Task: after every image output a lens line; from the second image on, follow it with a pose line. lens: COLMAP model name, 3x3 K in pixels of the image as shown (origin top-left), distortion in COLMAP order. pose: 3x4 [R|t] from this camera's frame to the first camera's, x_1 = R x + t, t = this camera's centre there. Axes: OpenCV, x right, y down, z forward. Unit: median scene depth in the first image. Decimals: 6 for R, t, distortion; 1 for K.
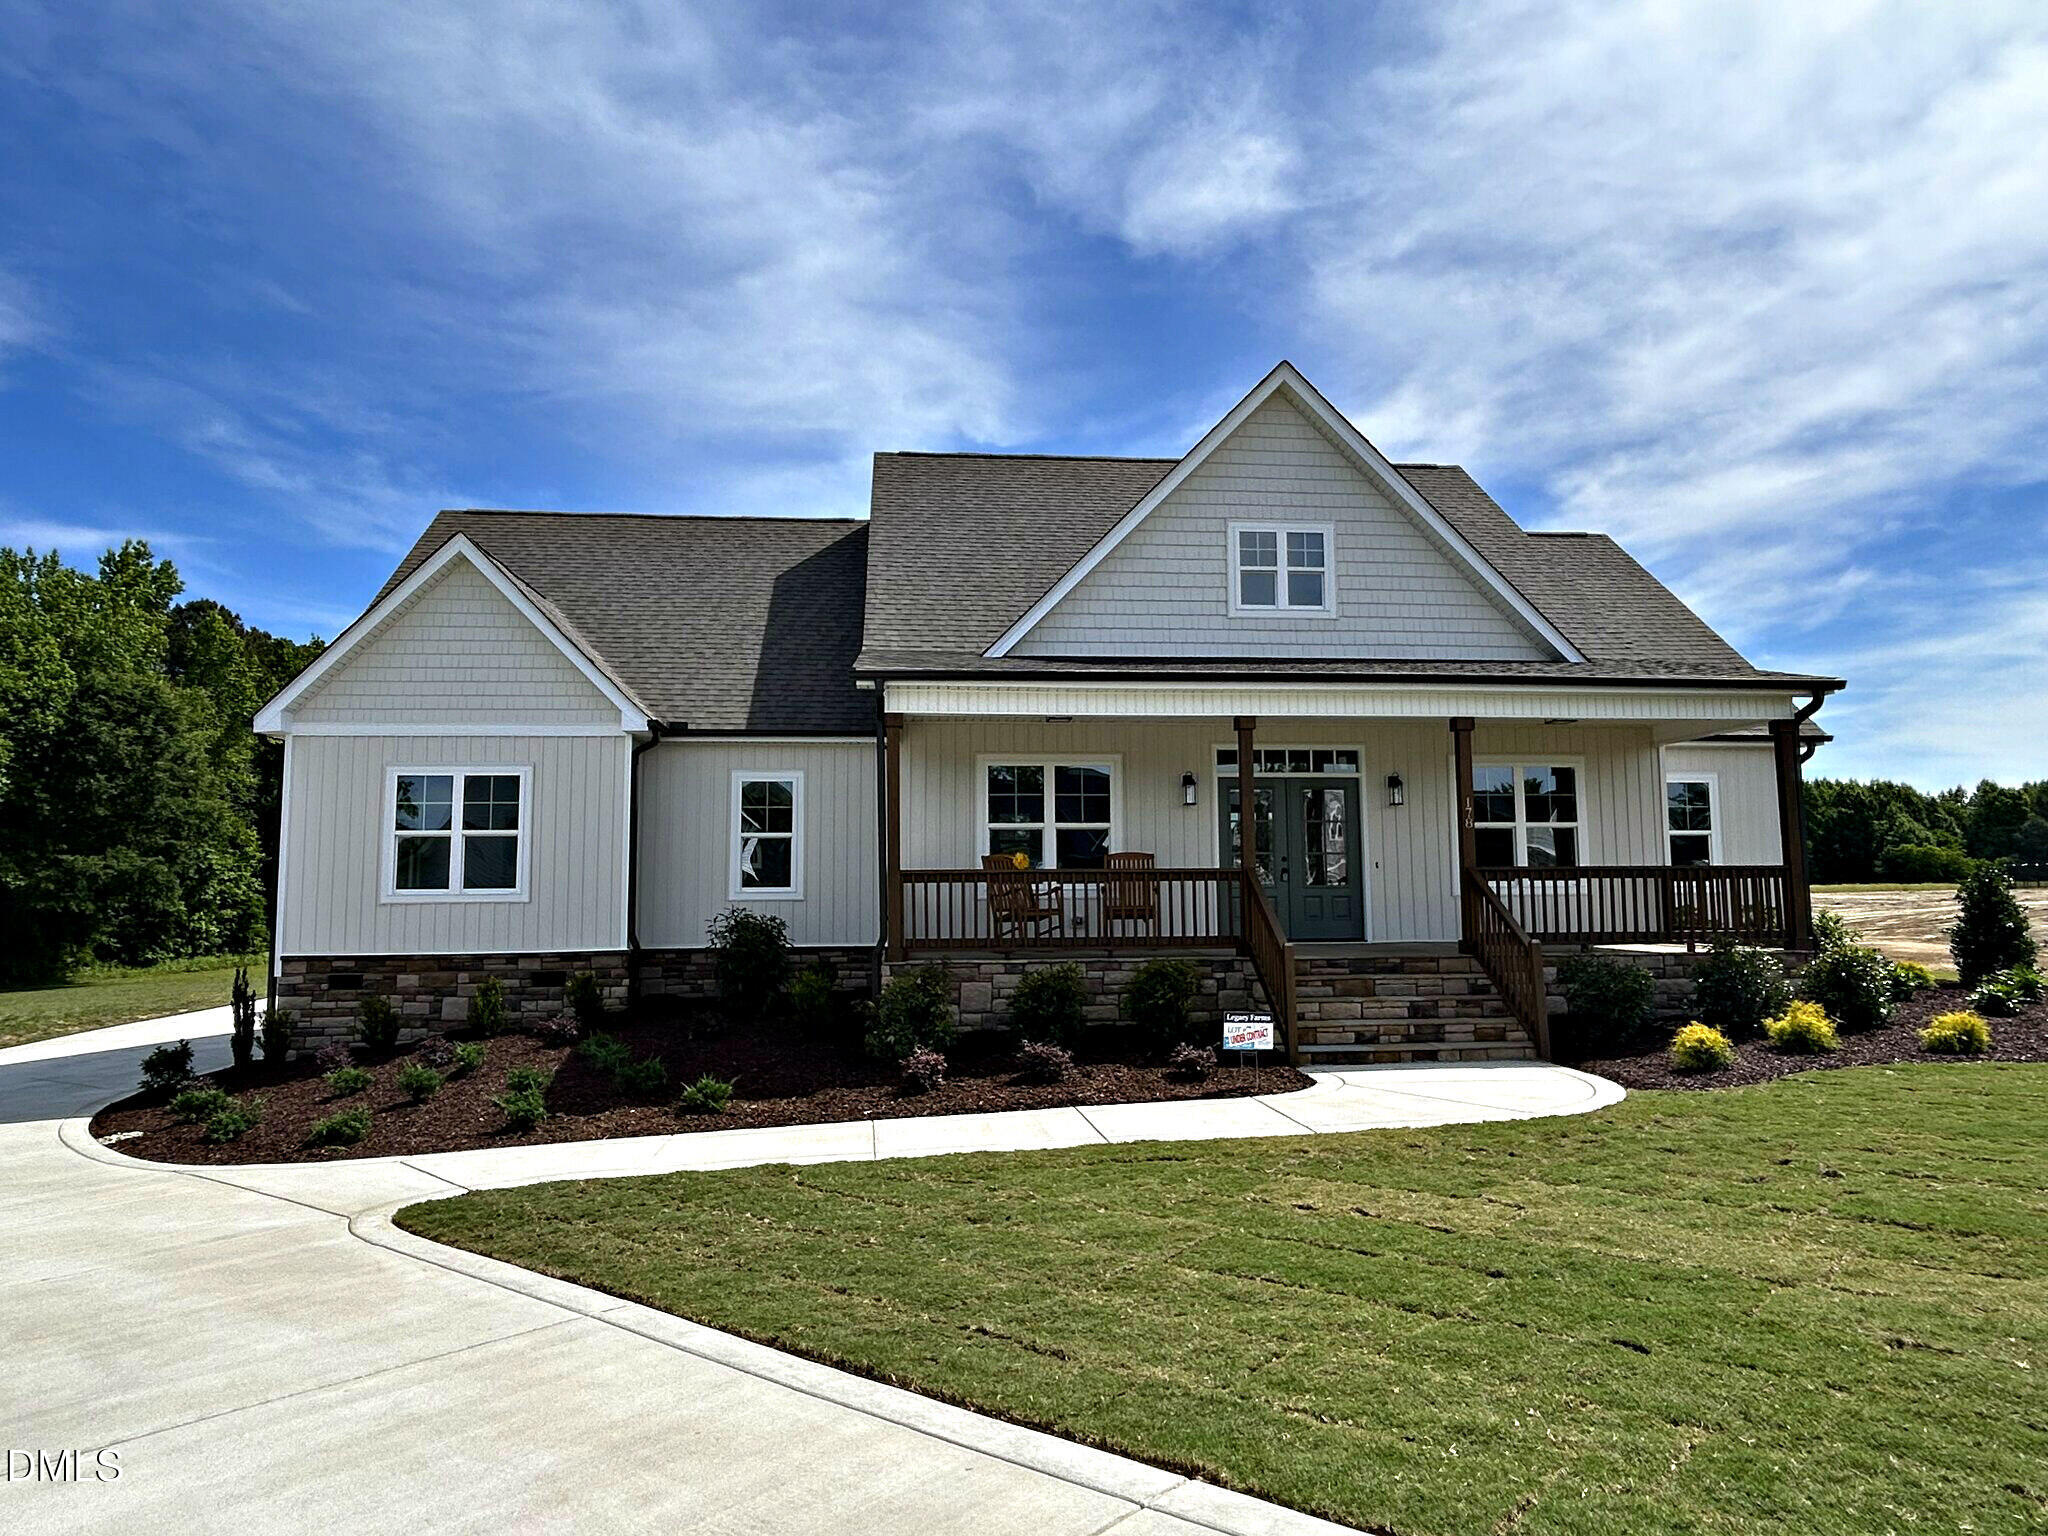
lens RADIAL K [[1261.1, 0, 1024.0], [0, 1261.1, 768.0], [0, 0, 1]] dist [0.000057, 0.000004]
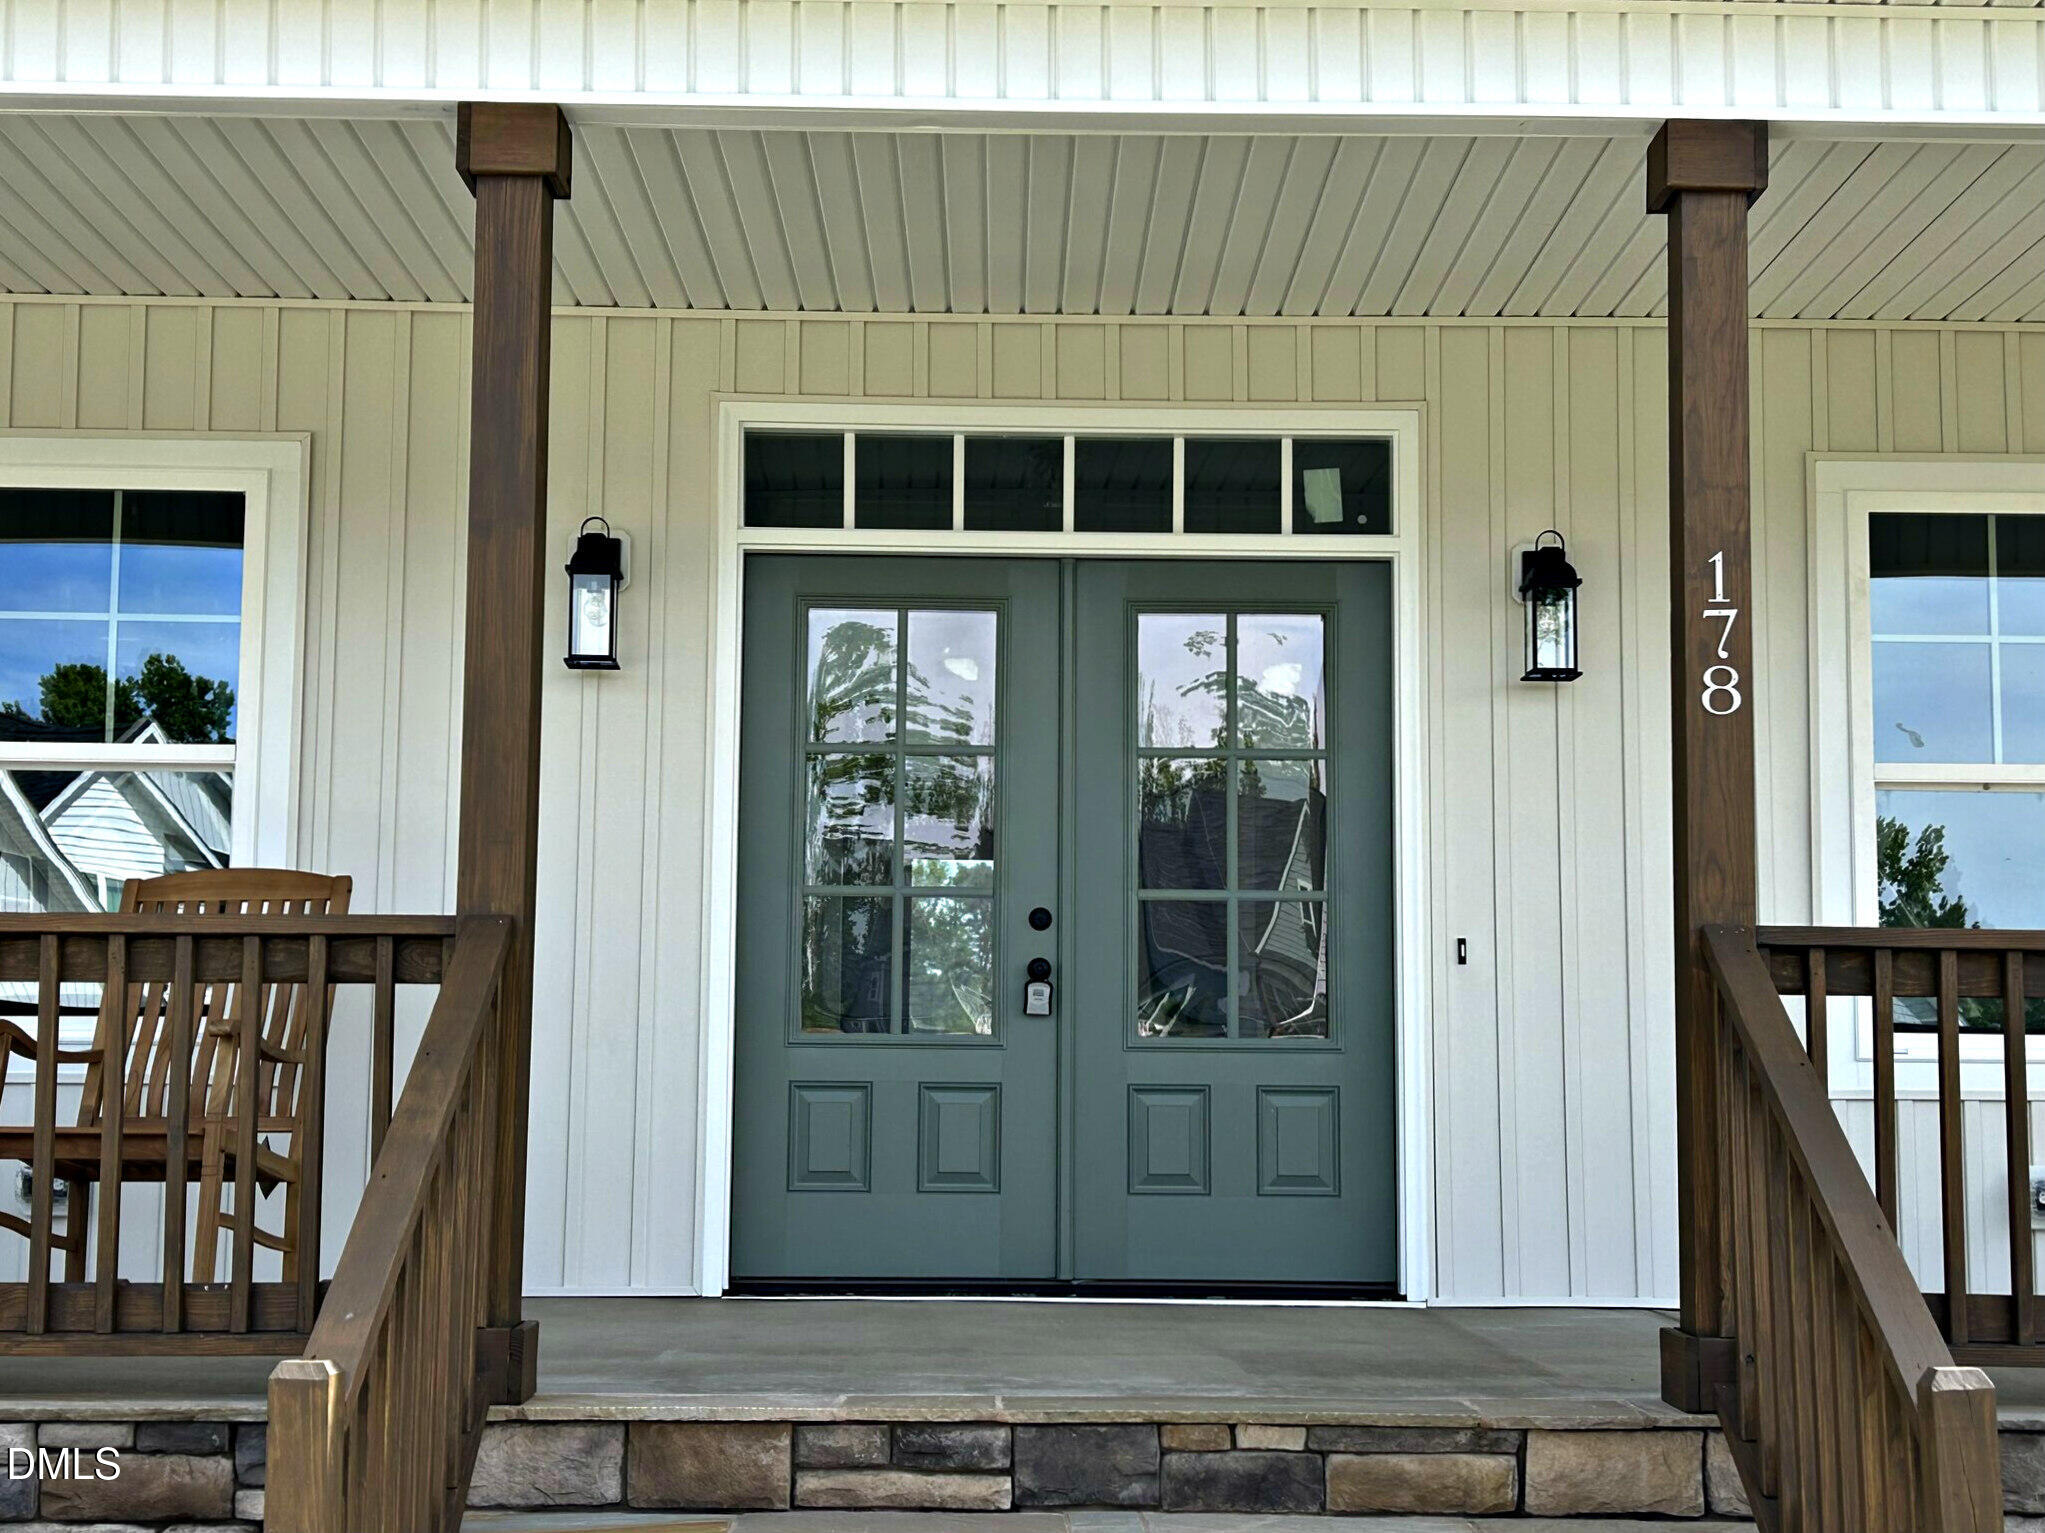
lens RADIAL K [[2986.3, 0, 1022.5], [0, 2986.3, 766.5], [0, 0, 1]] dist [0.038023, 0.036330]
pose [[0.997582, 0.004732, -0.069336, 0.242031], [-0.005931, 0.999836, -0.017087, 0.055131], [0.069244, 0.017457, 0.997447, 0.483617]]
